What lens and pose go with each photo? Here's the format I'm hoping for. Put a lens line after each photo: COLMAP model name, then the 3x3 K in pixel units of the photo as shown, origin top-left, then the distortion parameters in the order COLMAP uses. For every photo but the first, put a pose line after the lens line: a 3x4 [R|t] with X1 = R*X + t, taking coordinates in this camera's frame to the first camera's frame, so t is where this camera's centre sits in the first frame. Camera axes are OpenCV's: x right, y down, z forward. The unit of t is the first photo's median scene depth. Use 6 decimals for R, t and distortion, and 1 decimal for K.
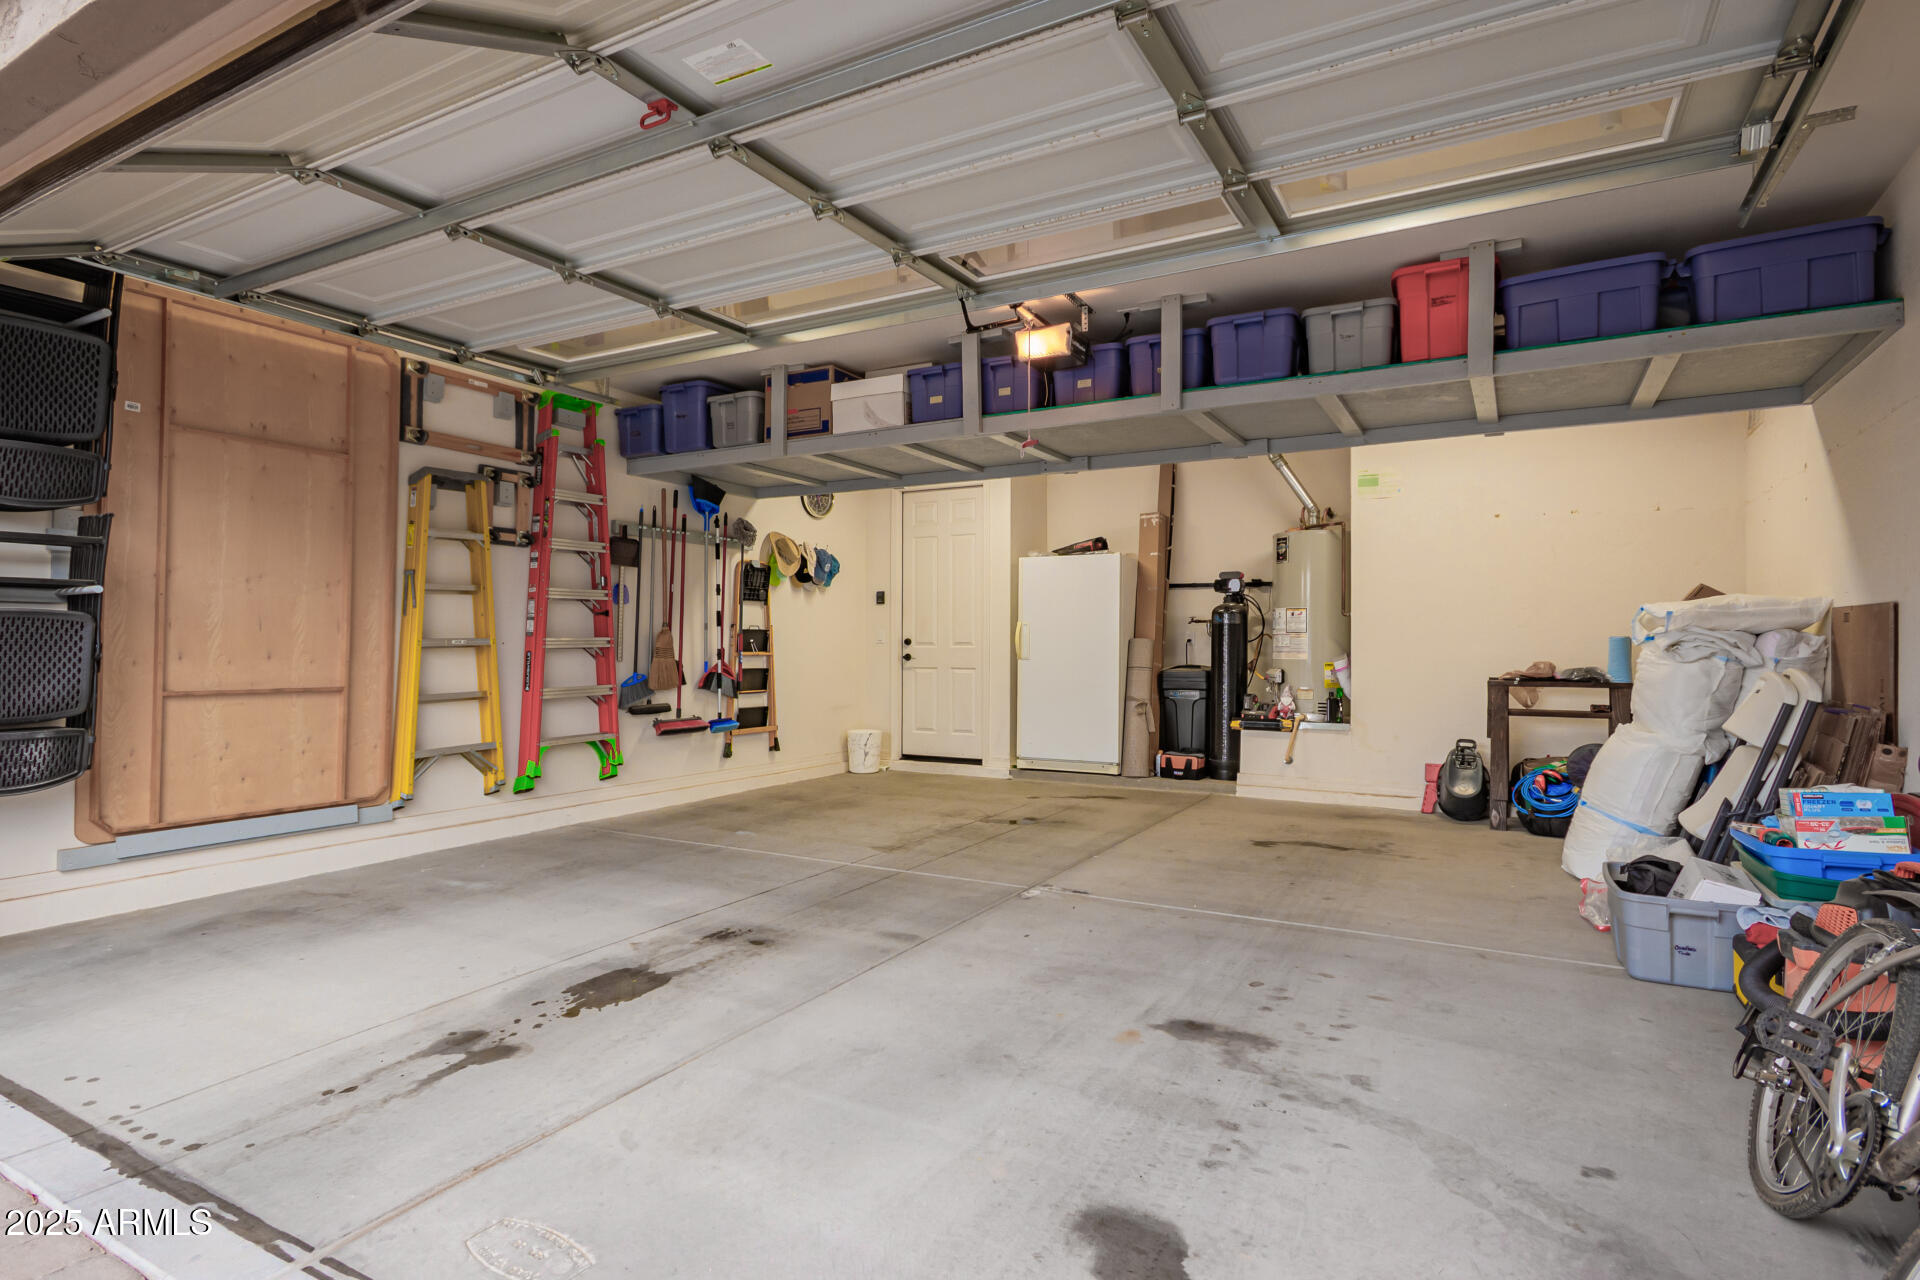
lens RADIAL K [[907.8, 0, 962.1], [0, 907.8, 636.1], [0, 0, 1]] dist [-0.000122, -0.000889]
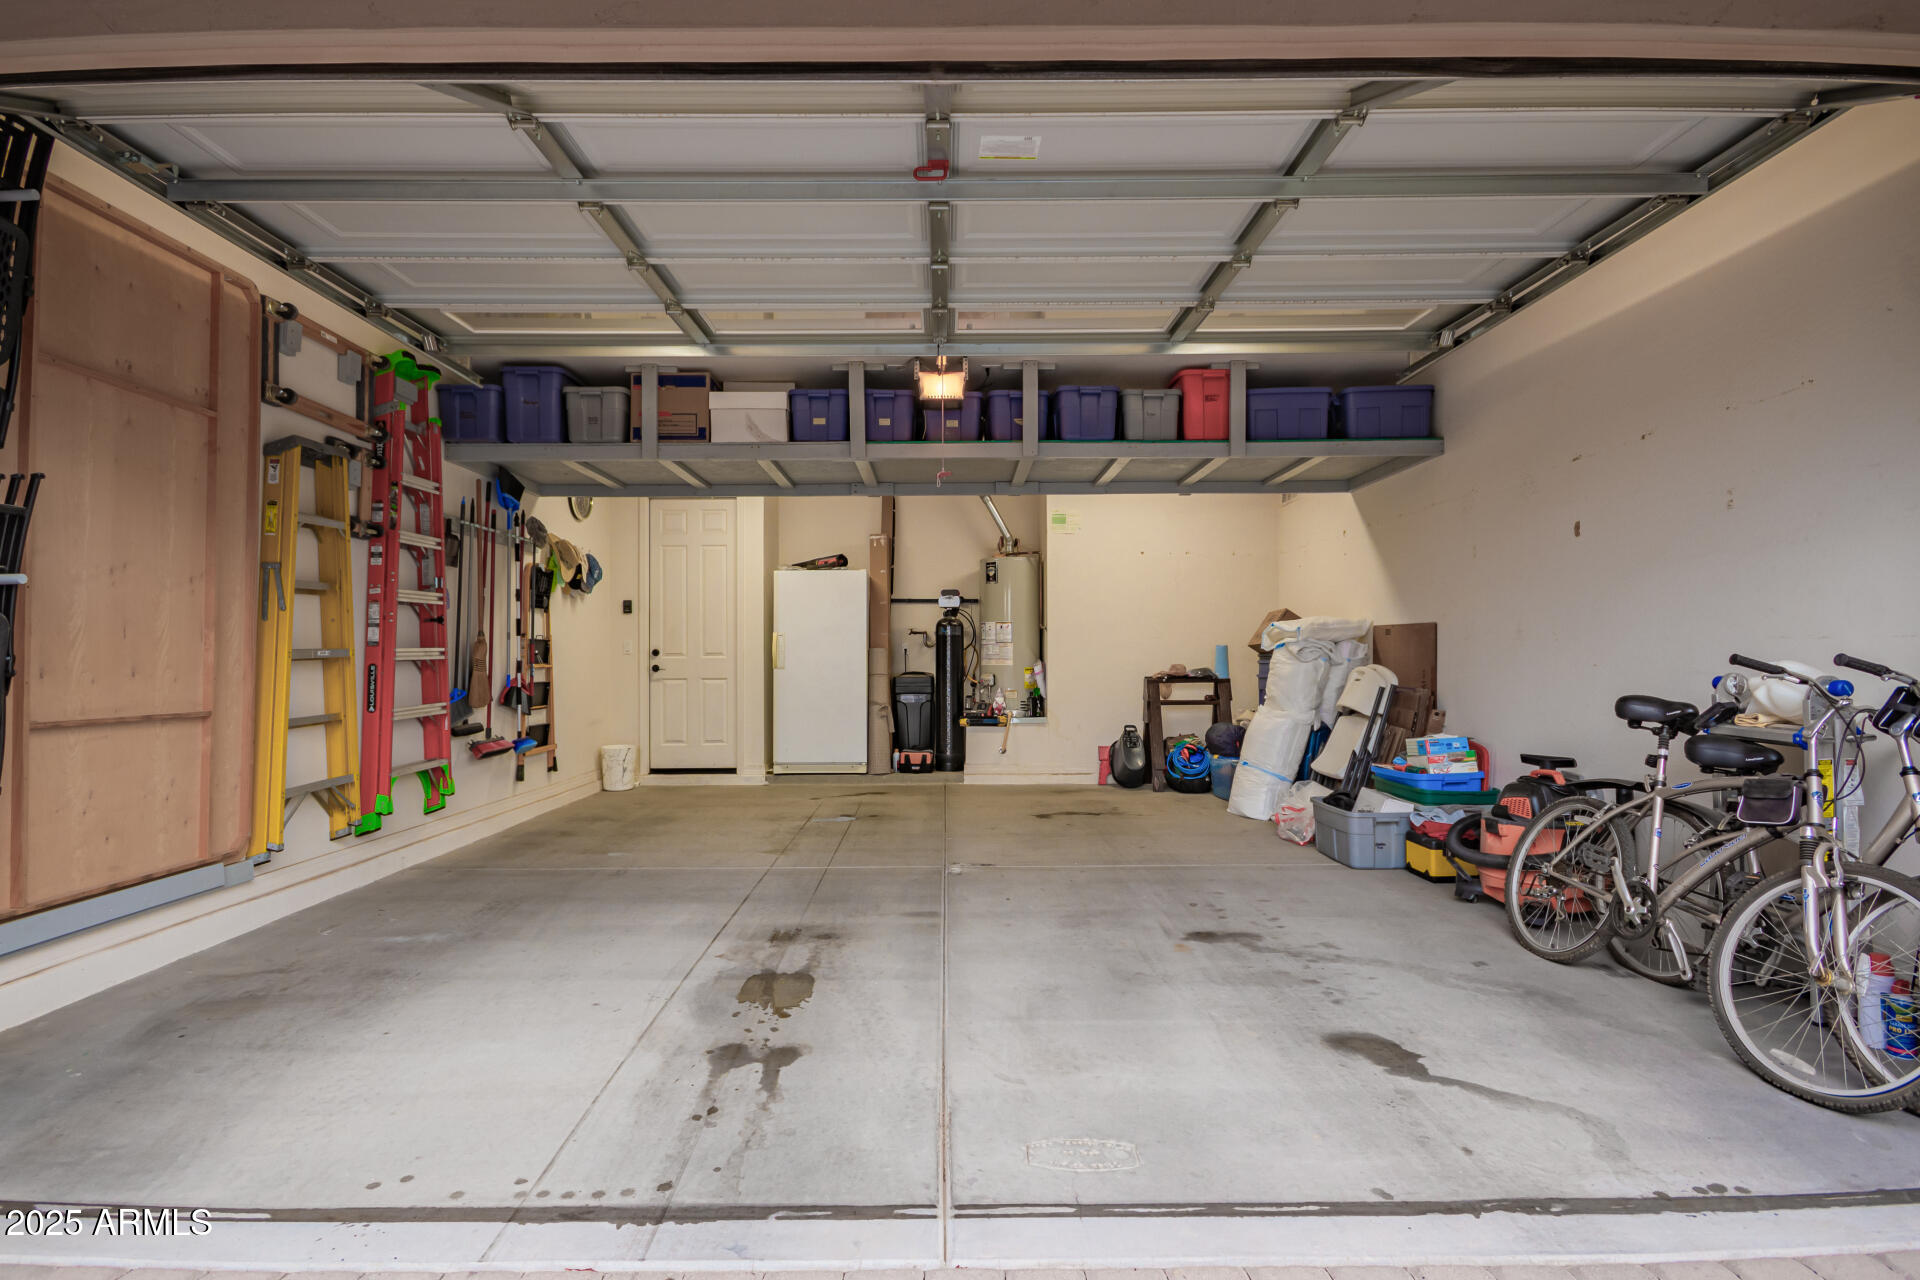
lens RADIAL K [[898.3, 0, 945.3], [0, 898.3, 647.8], [0, 0, 1]] dist [-0.001200, -0.000062]
pose [[0.870876, -0.003557, 0.491489, -0.452909], [0.003895, 0.999992, 0.000335, 0.003316], [-0.491487, 0.001623, 0.870884, 0.021349]]
